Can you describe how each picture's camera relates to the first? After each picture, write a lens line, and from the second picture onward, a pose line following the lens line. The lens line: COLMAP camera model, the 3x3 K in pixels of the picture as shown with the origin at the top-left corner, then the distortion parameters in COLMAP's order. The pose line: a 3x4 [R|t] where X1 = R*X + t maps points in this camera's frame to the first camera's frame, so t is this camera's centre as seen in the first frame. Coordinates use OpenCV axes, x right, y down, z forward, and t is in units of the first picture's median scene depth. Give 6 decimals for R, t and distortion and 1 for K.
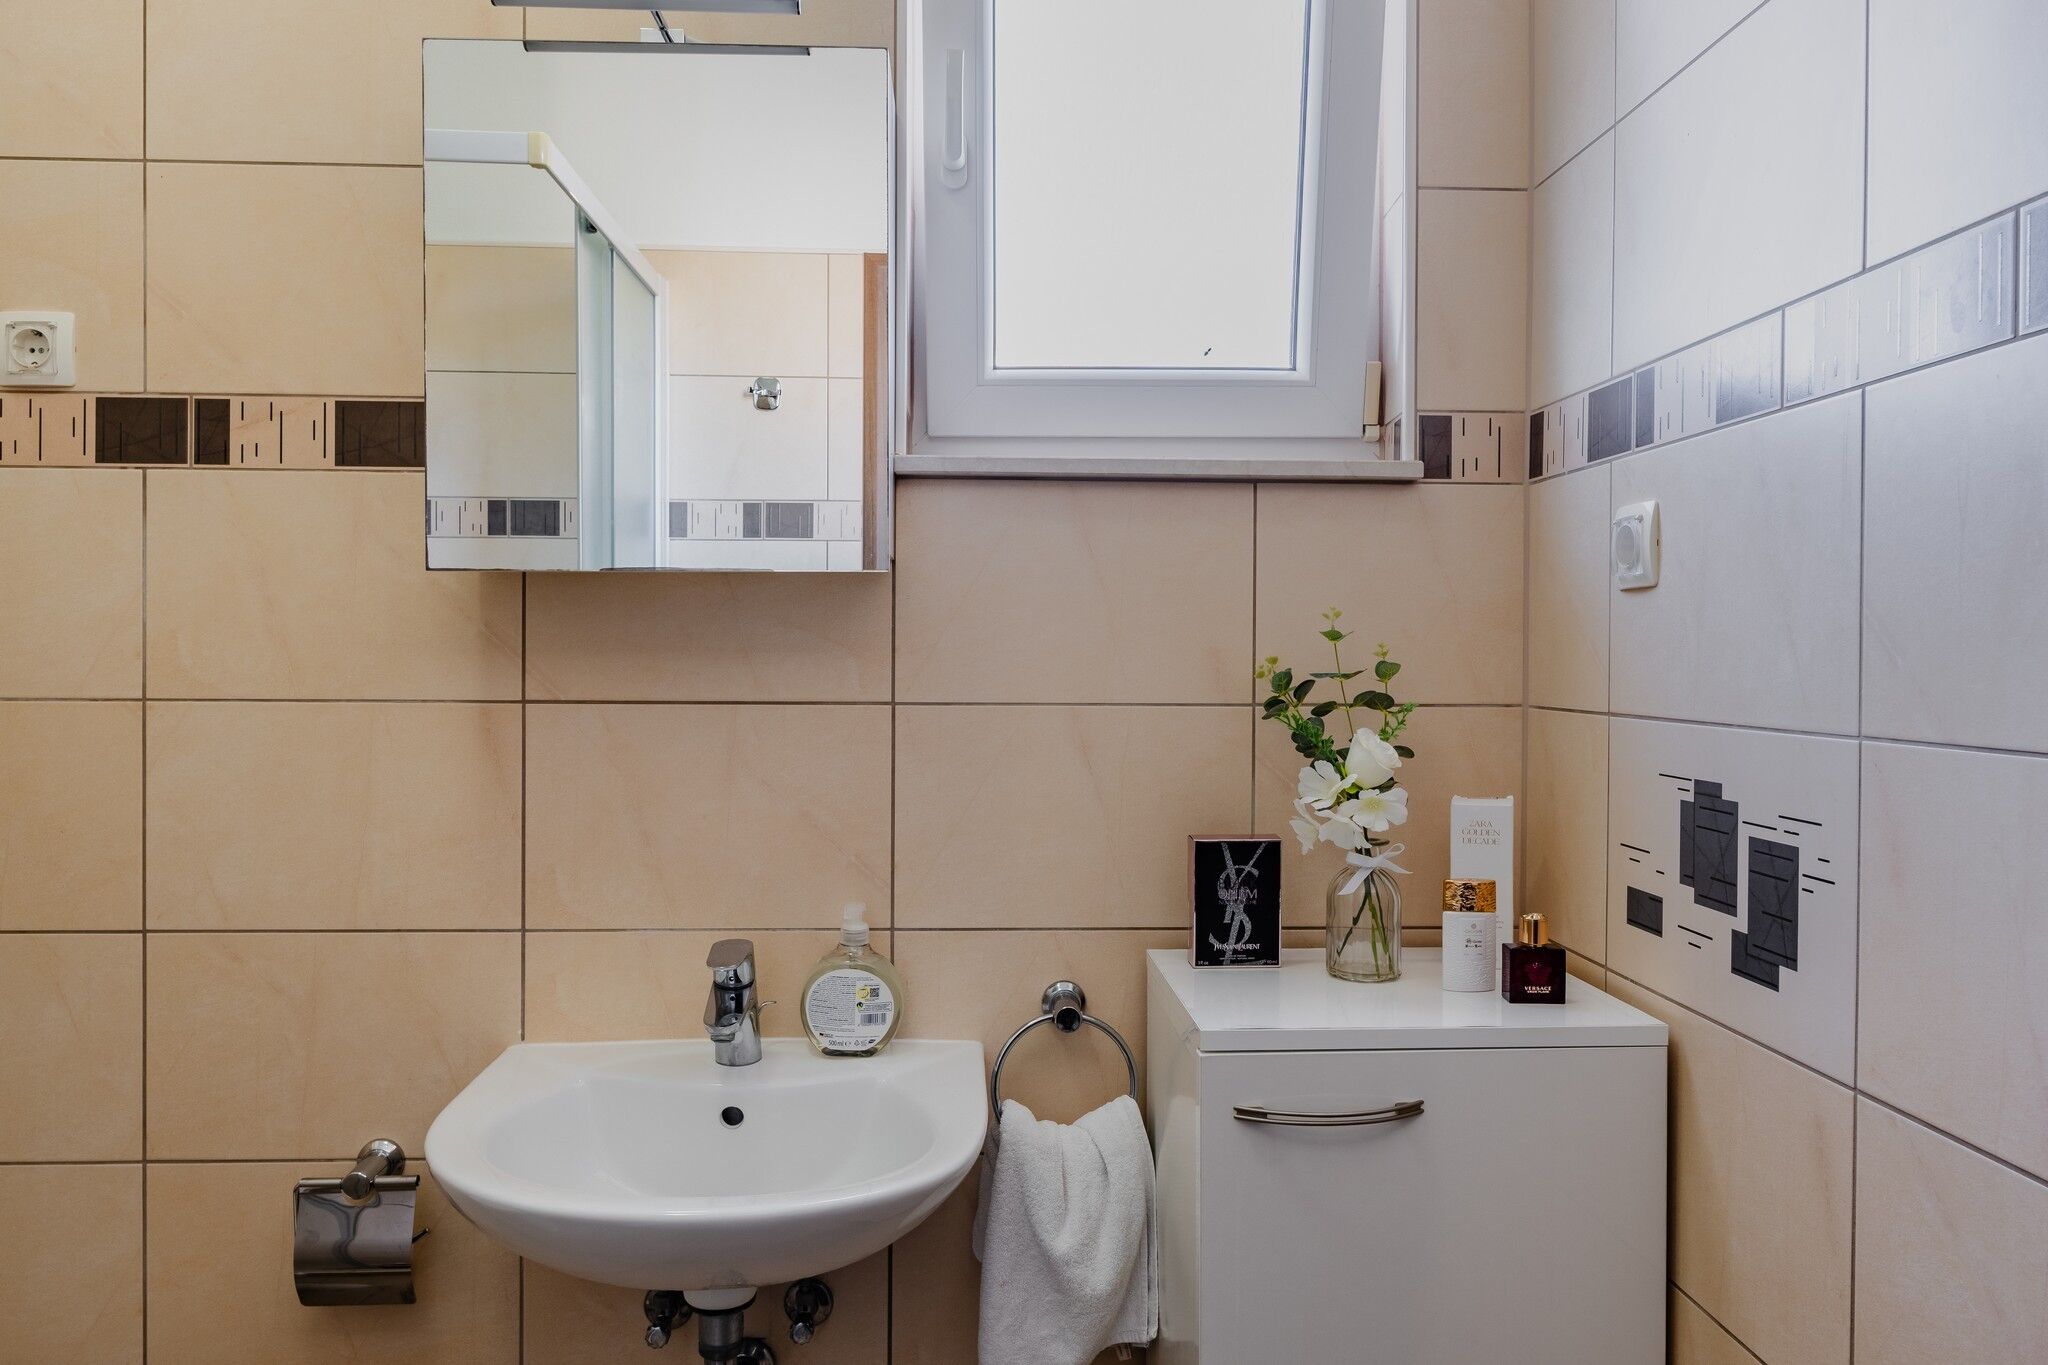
lens RADIAL K [[1441.3, 0, 1023.7], [0, 1441.3, 670.2], [0, 0, 1]] dist [0.003650, -0.006641]
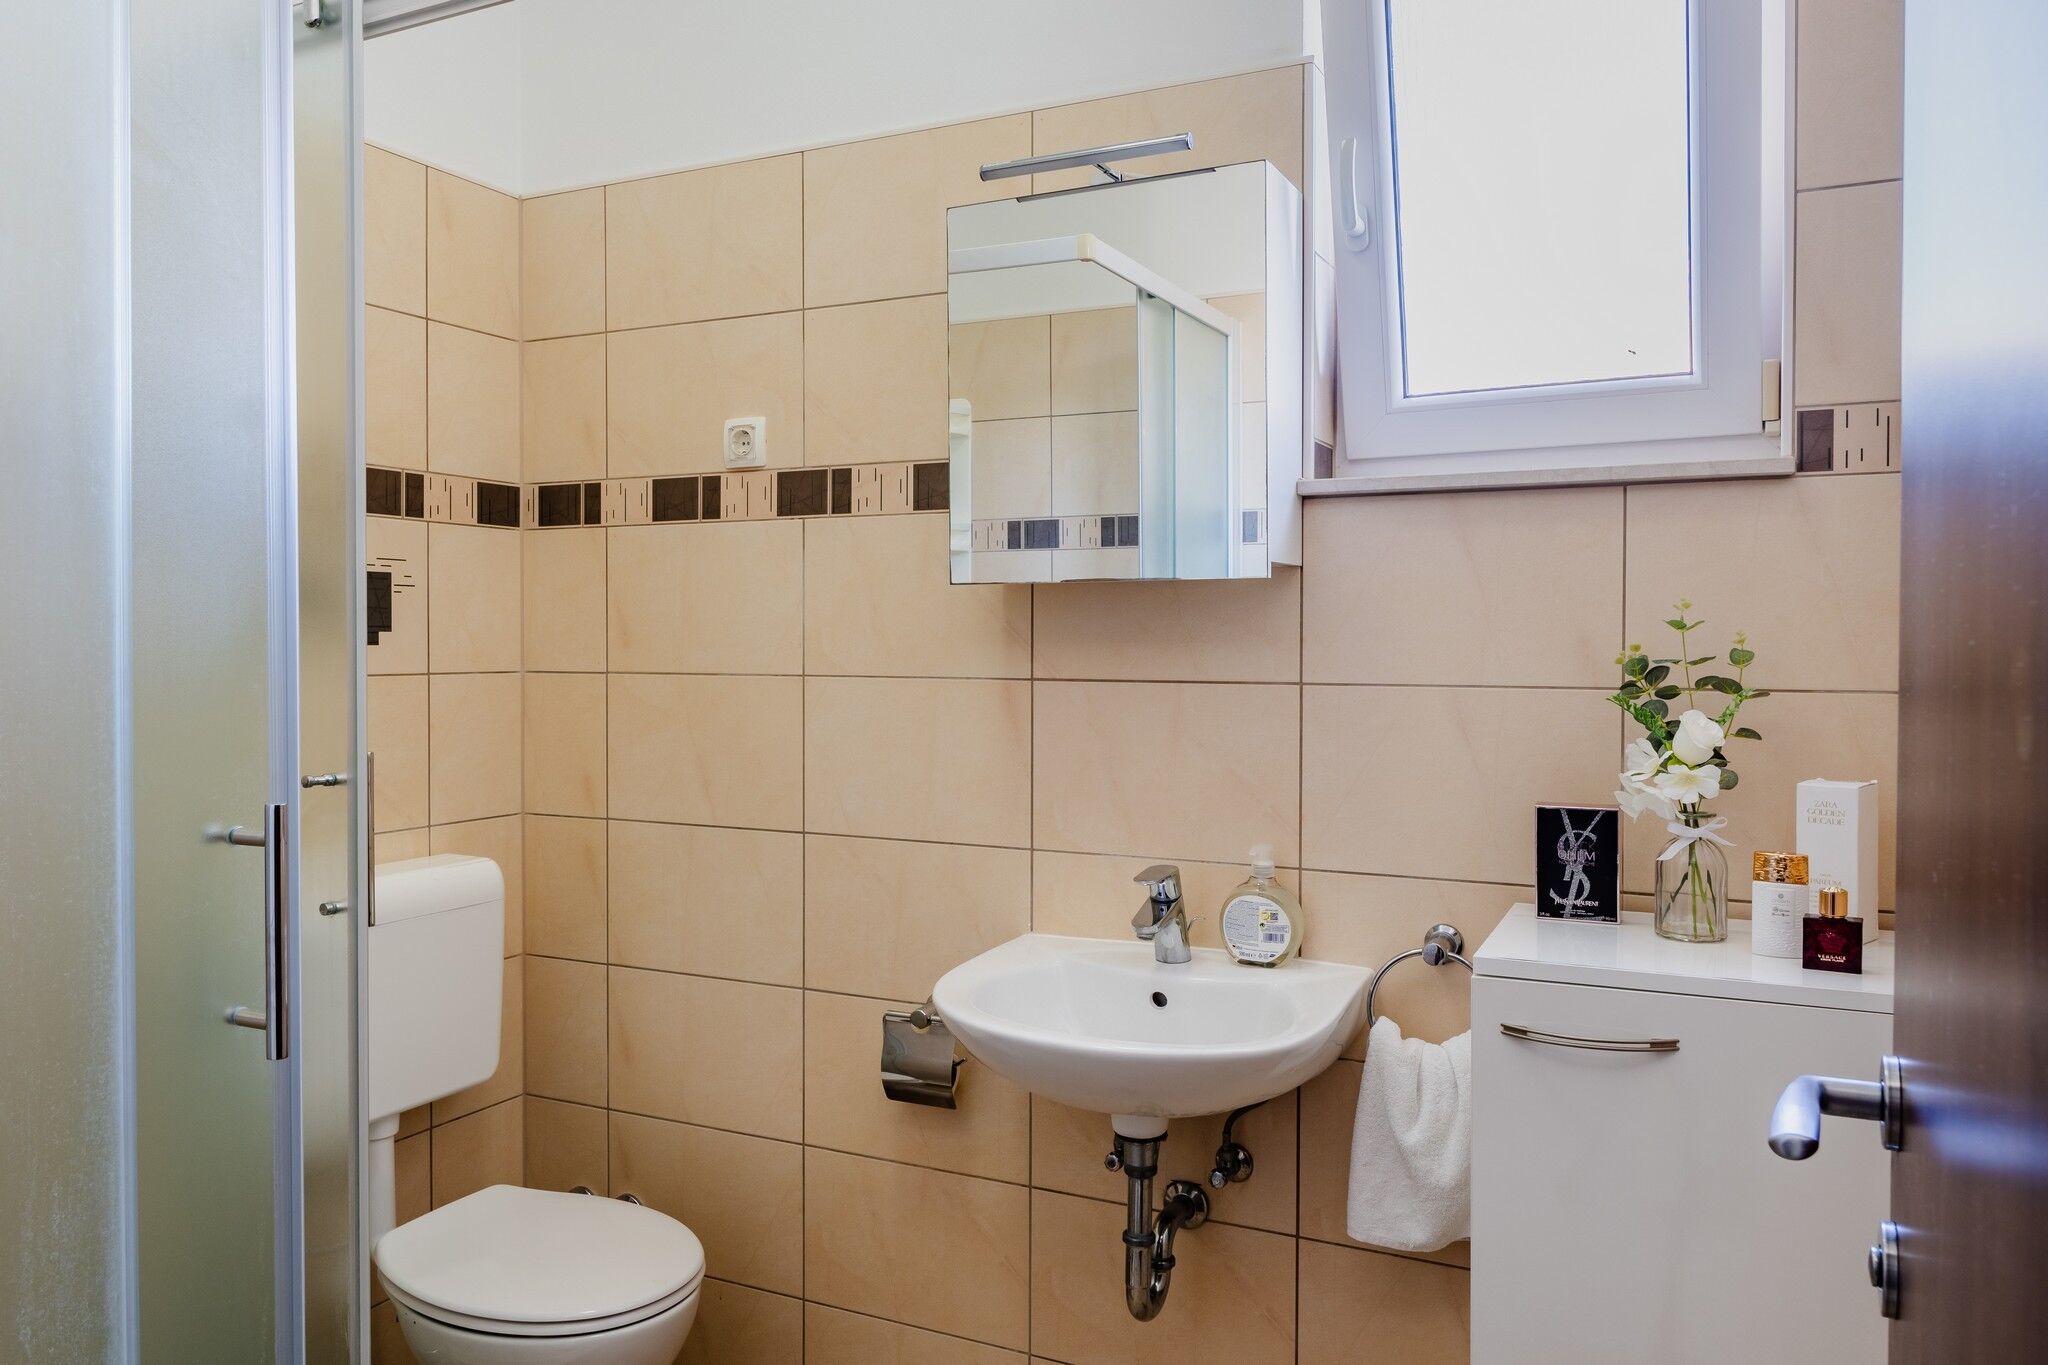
lens RADIAL K [[1441.3, 0, 1037.9], [0, 1441.3, 669.9], [0, 0, 1]] dist [0.003650, -0.006641]
pose [[0.879283, 0.005775, -0.476265, 0.302411], [-0.002070, 0.999963, 0.008303, 0.001856], [0.476295, -0.006315, 0.879263, -0.181894]]
